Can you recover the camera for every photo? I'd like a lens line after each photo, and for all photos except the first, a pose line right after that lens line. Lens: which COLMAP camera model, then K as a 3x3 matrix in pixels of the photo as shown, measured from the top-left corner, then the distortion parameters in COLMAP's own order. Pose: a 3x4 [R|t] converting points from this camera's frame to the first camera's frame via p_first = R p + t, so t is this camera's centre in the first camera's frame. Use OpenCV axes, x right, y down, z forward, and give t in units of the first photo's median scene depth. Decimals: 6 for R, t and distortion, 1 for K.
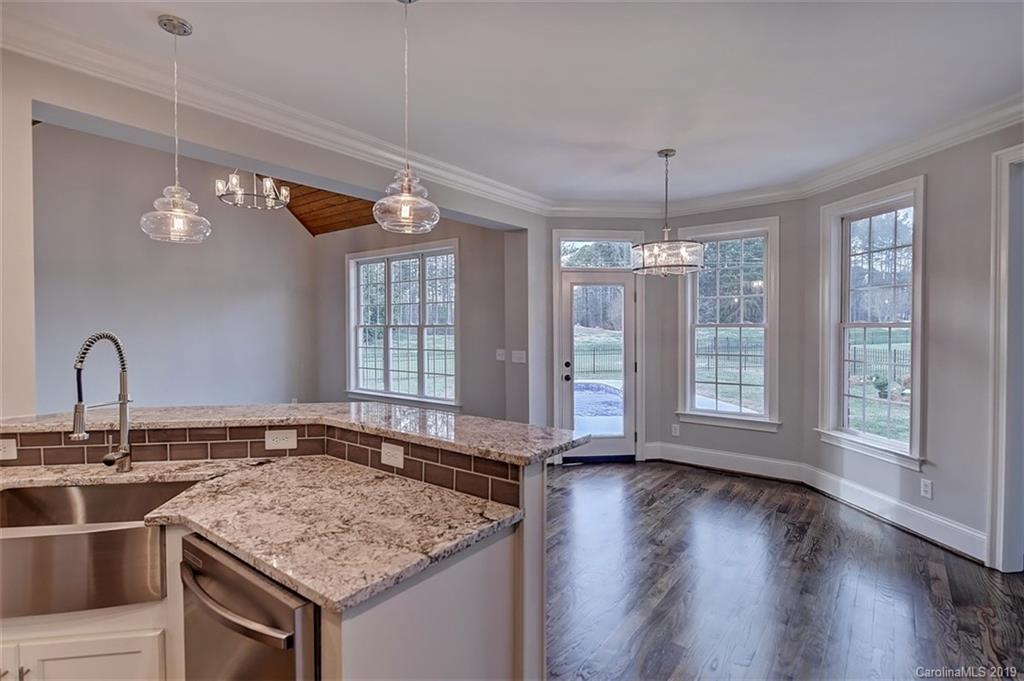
lens RADIAL K [[494.0, 0, 516.2], [0, 494.0, 337.3], [0, 0, 1]] dist [-0.000588, -0.000369]
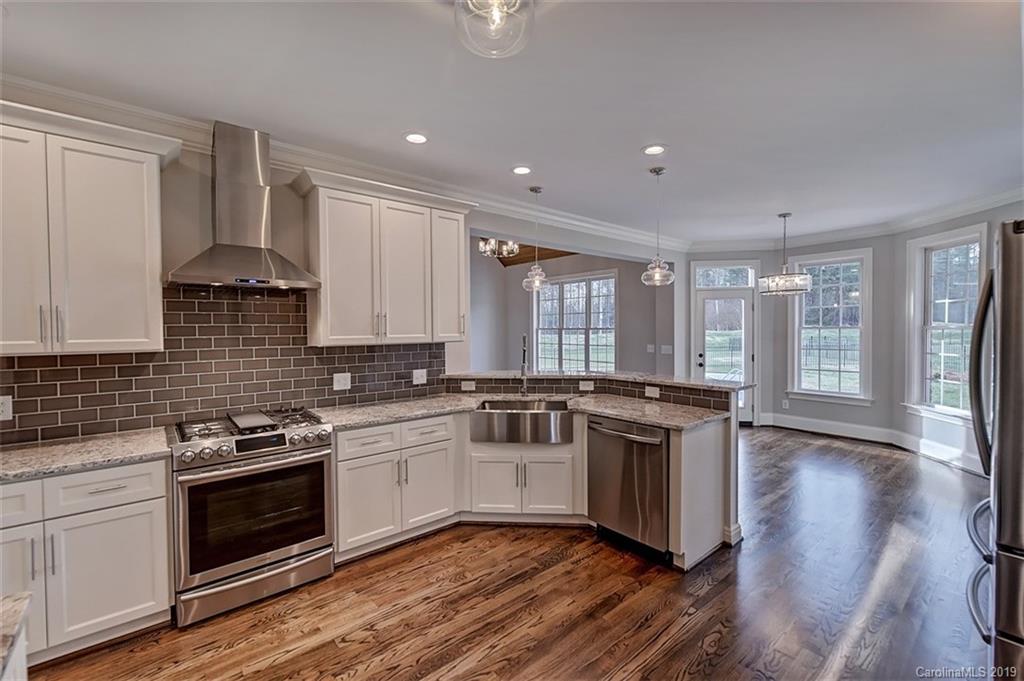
lens RADIAL K [[425.9, 0, 517.6], [0, 425.9, 338.5], [0, 0, 1]] dist [0.004205, -0.001130]
pose [[0.975886, 0.000367, -0.218281, -0.165215], [0.000570, 0.999991, 0.004231, 0.000274], [0.218281, -0.004254, 0.975877, -0.363673]]
